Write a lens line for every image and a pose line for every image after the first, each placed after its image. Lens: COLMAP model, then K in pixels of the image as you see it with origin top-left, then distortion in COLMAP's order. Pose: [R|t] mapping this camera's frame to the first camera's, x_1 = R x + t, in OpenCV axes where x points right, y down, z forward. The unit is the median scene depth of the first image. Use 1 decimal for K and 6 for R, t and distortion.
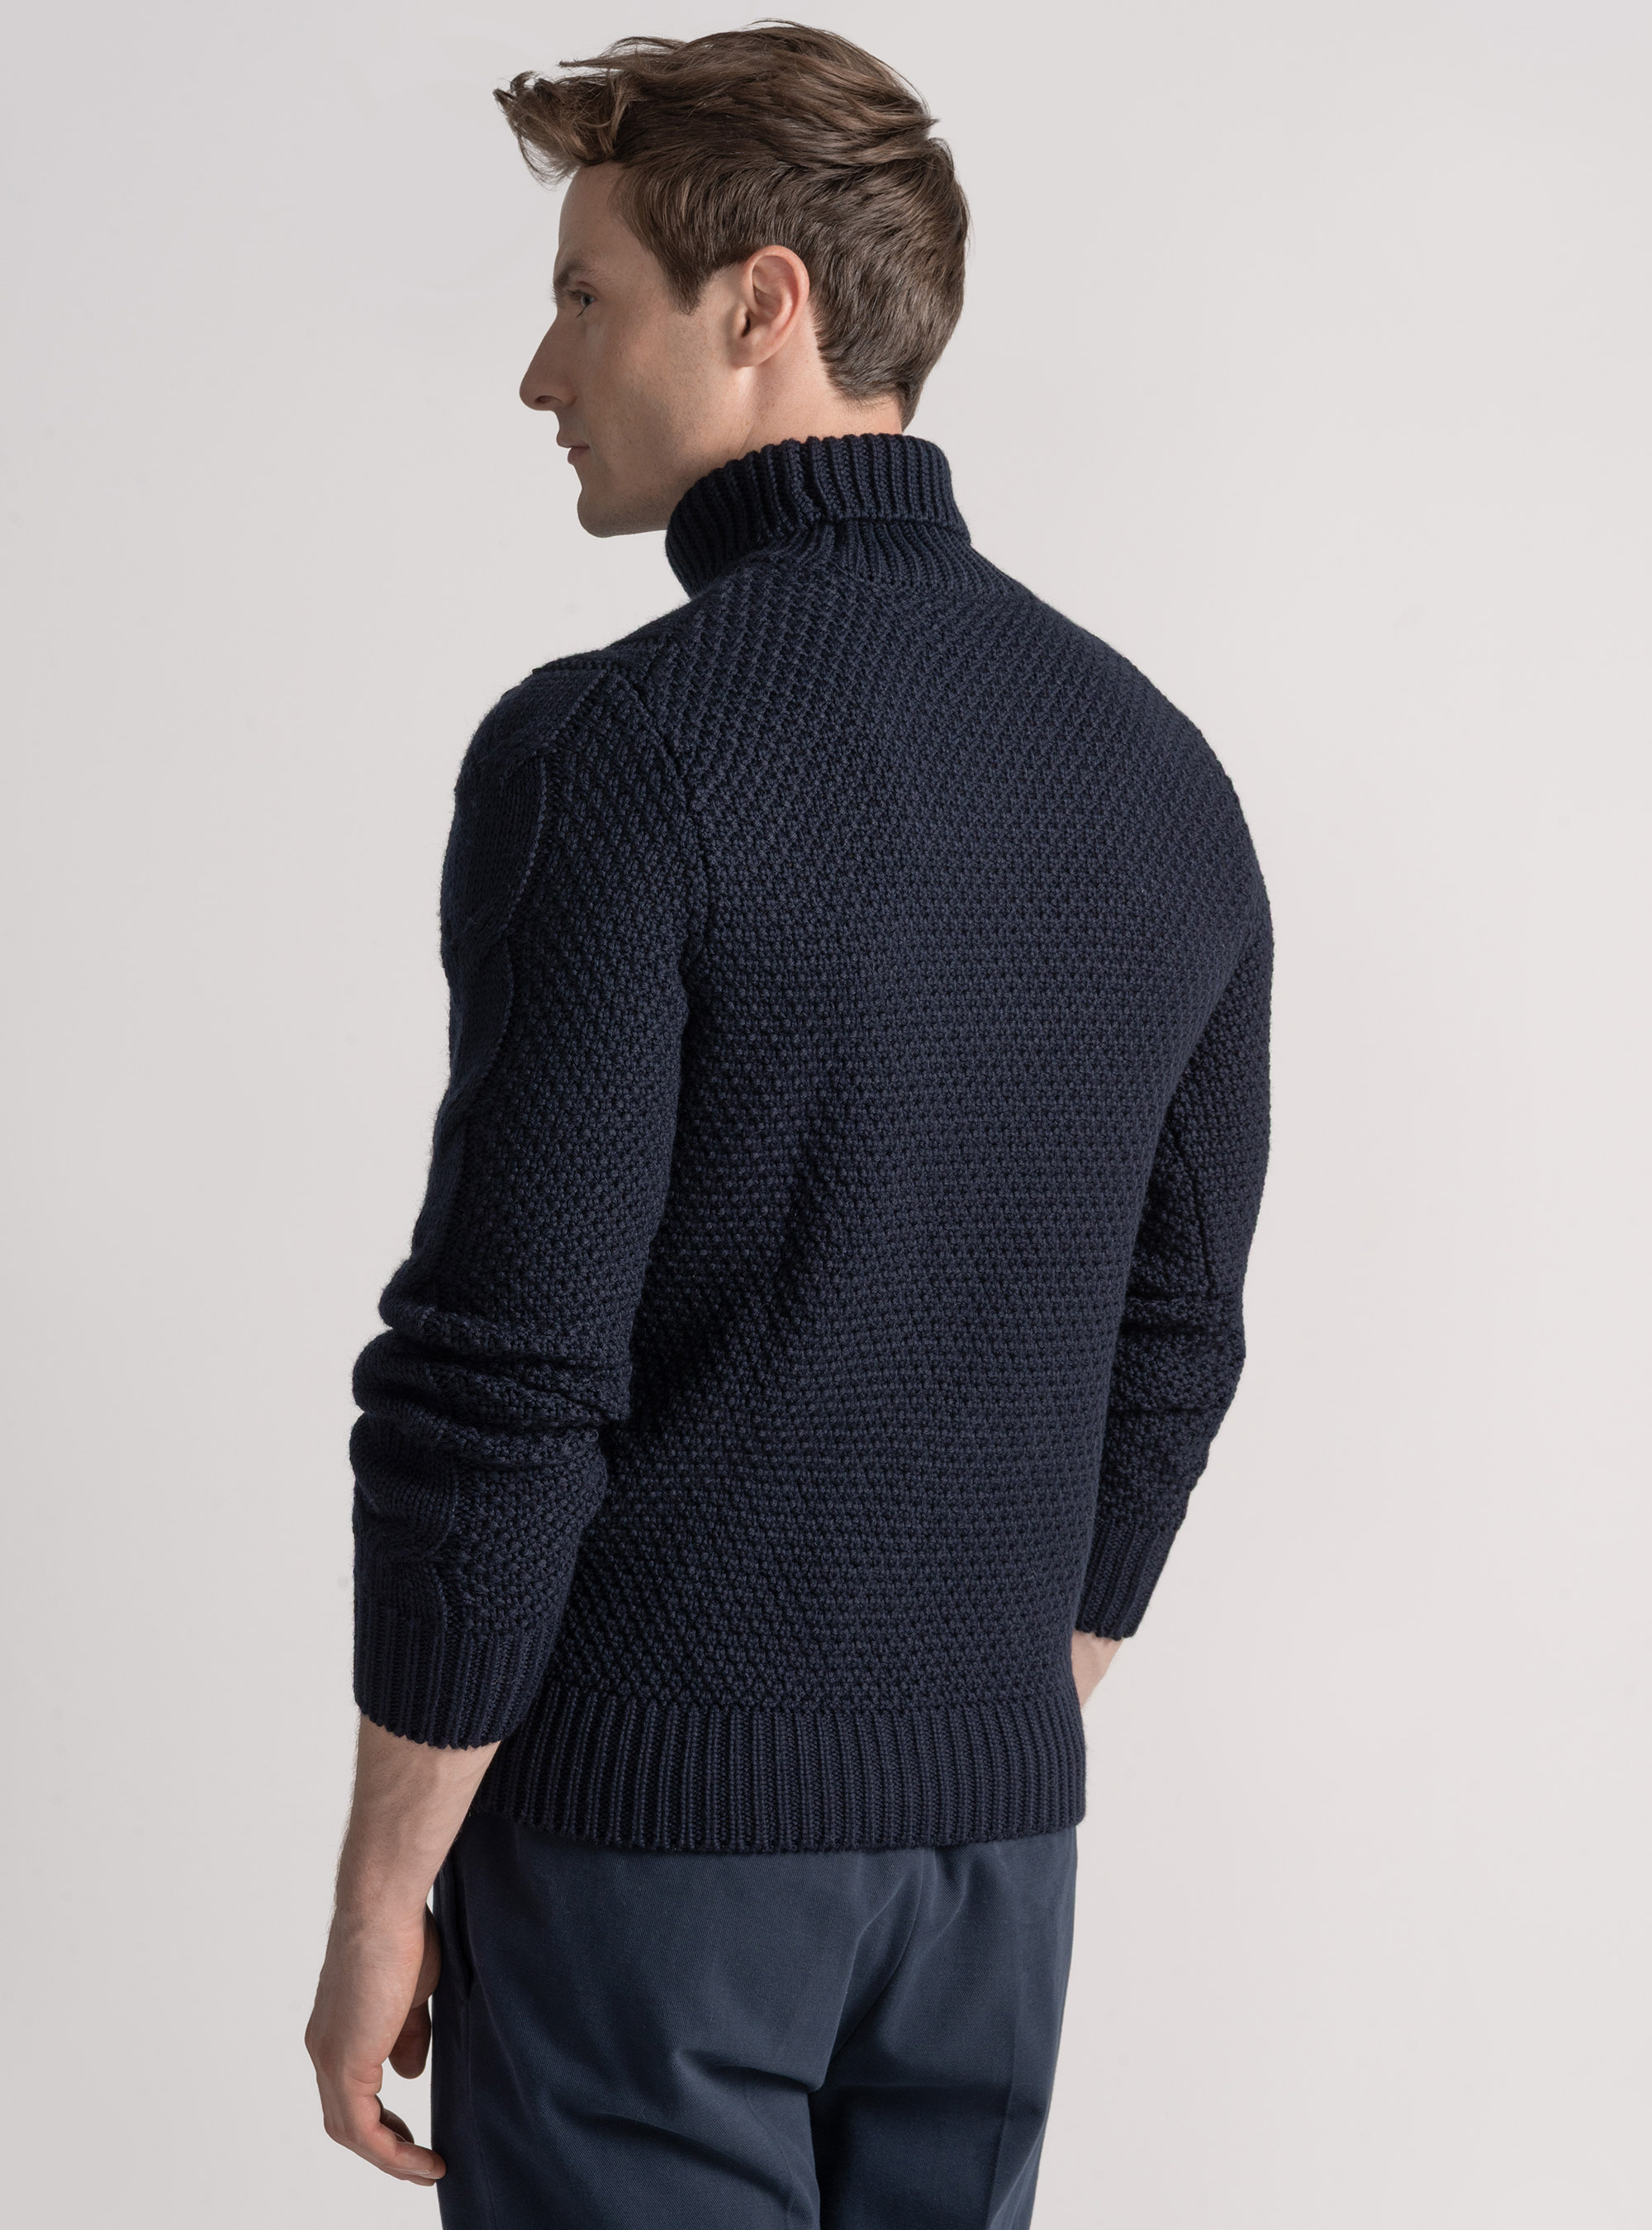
lens RADIAL K [[4292.9, 0, 819.1], [0, 4292.9, 1115.4], [0, 0, 1]] dist [0.548666, -4.054471]
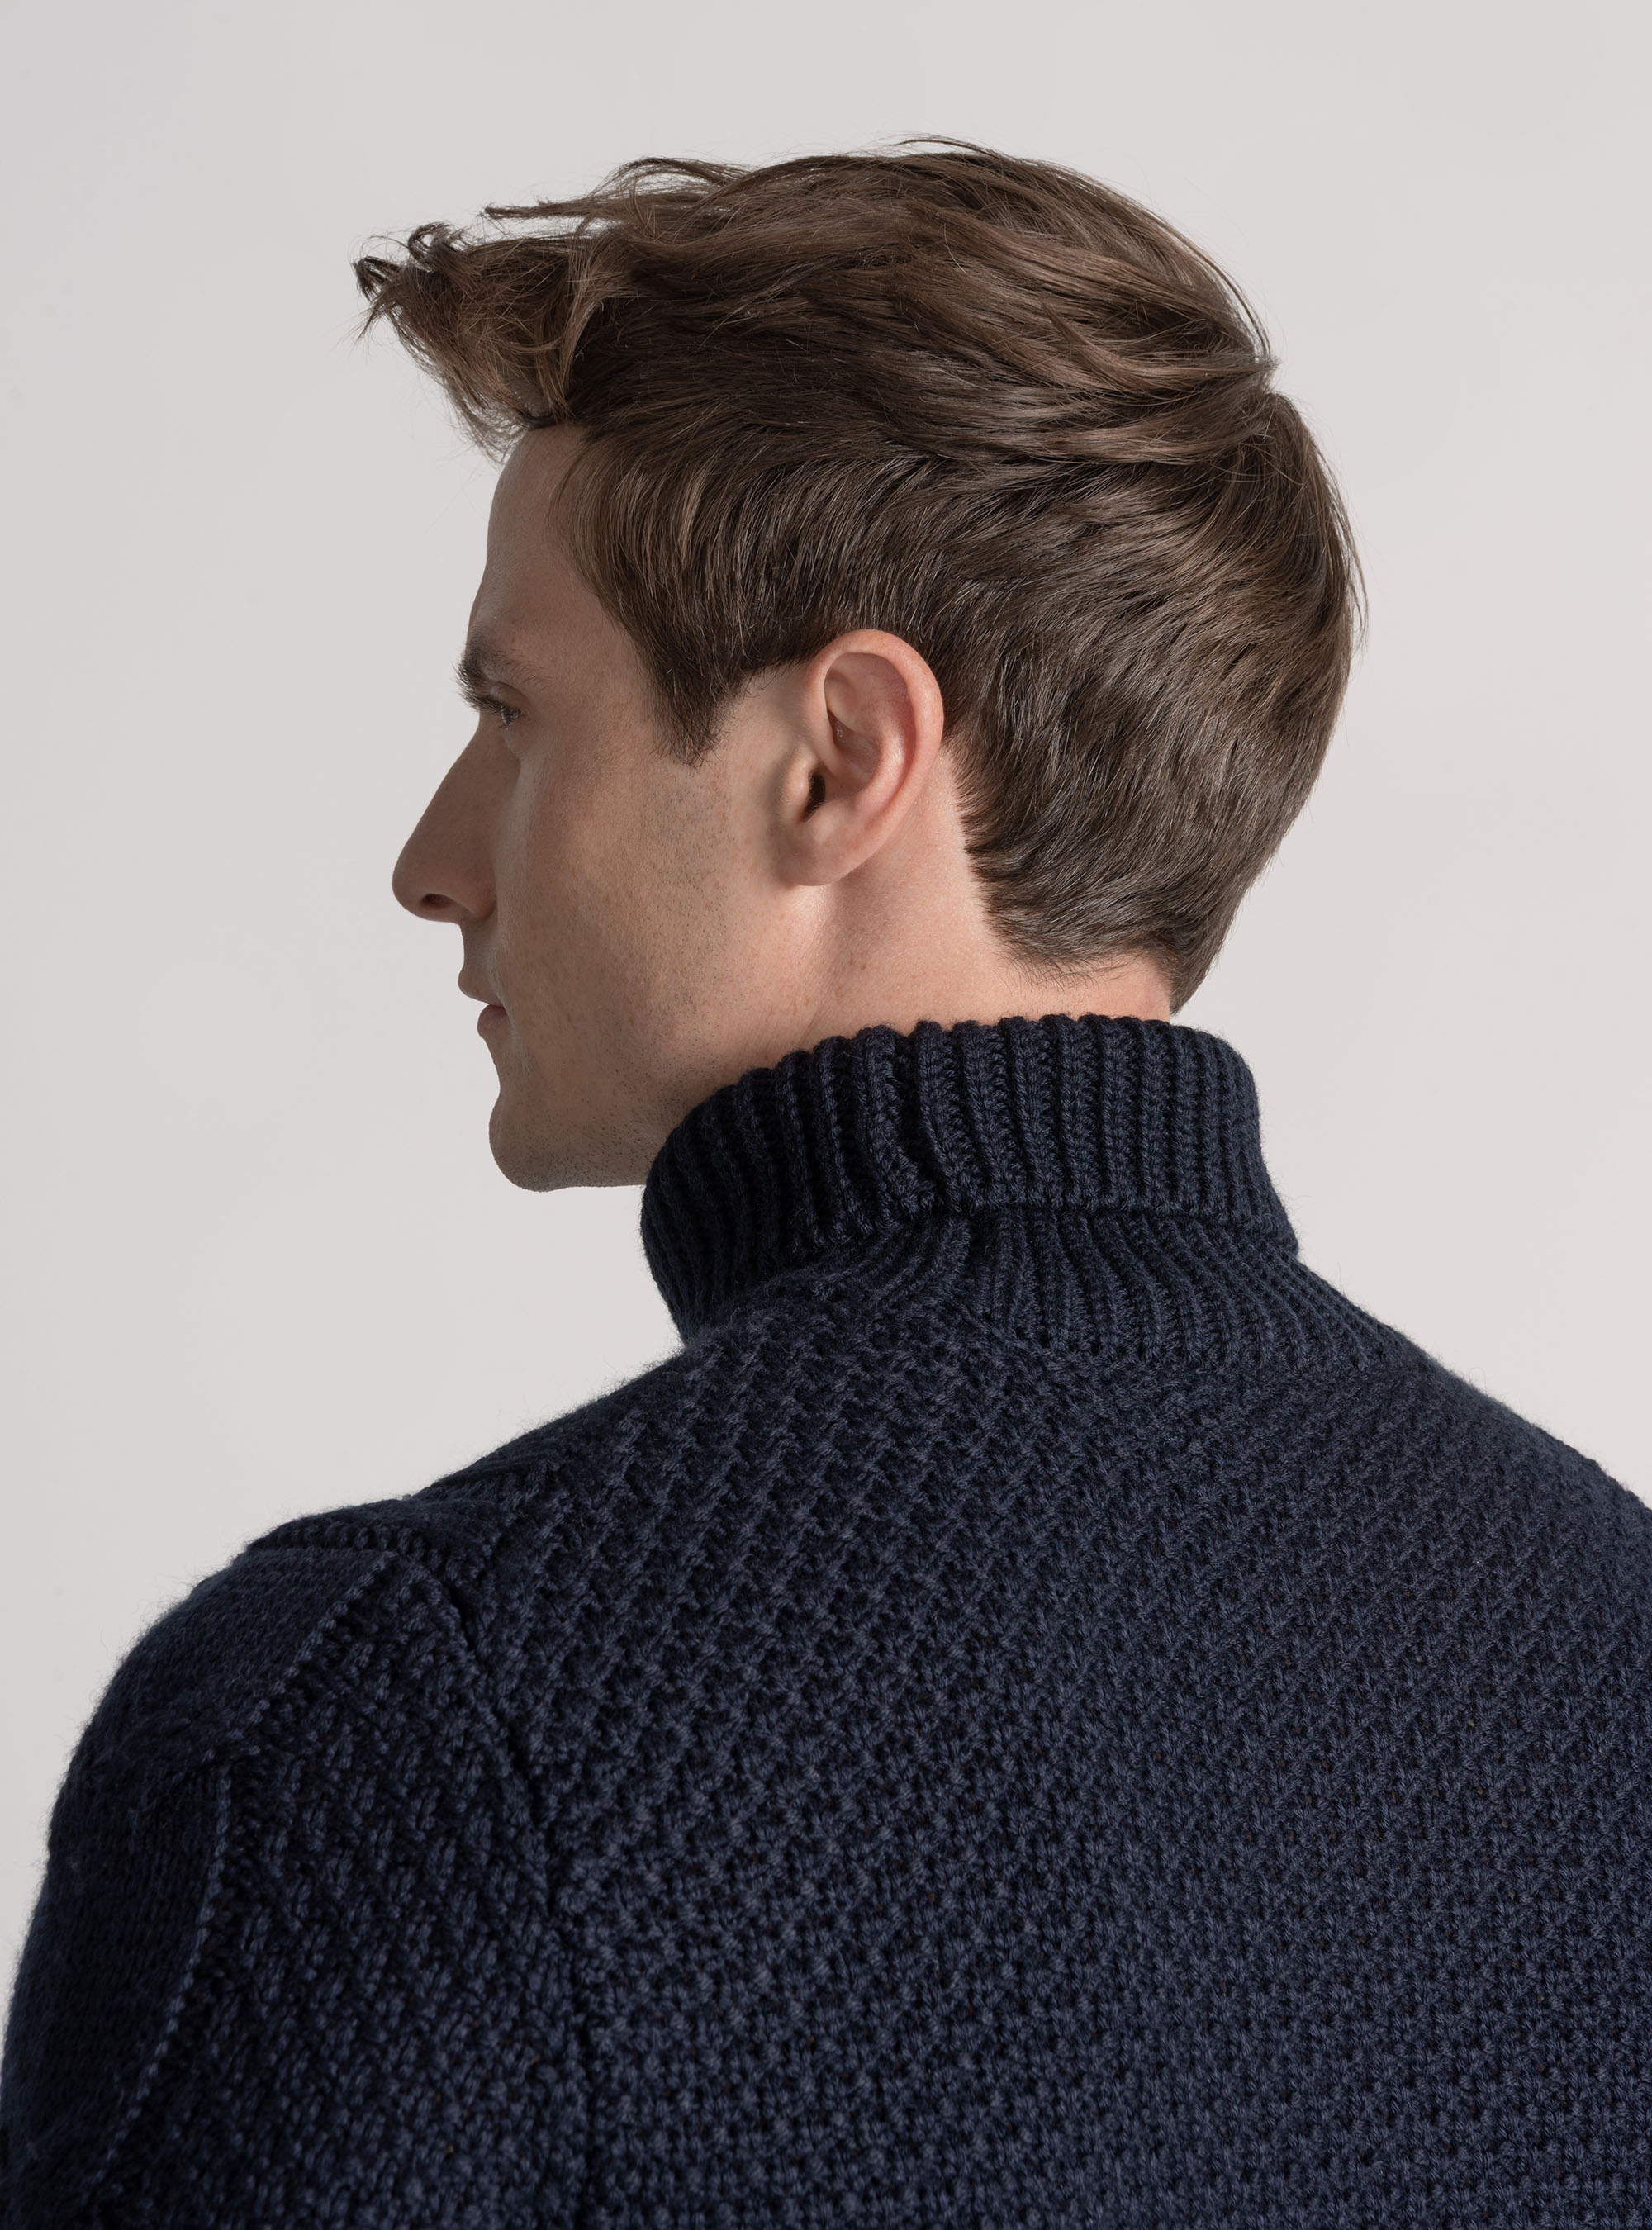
lens RADIAL K [[4292.9, 0, 819.1], [0, 4292.9, 1115.4], [0, 0, 1]] dist [0.548666, -4.054471]
pose [[0.994366, 0.022025, -0.103687, 0.034445], [-0.035371, 0.991054, -0.128688, -0.089729], [0.099925, 0.131631, 0.986250, 0.562557]]
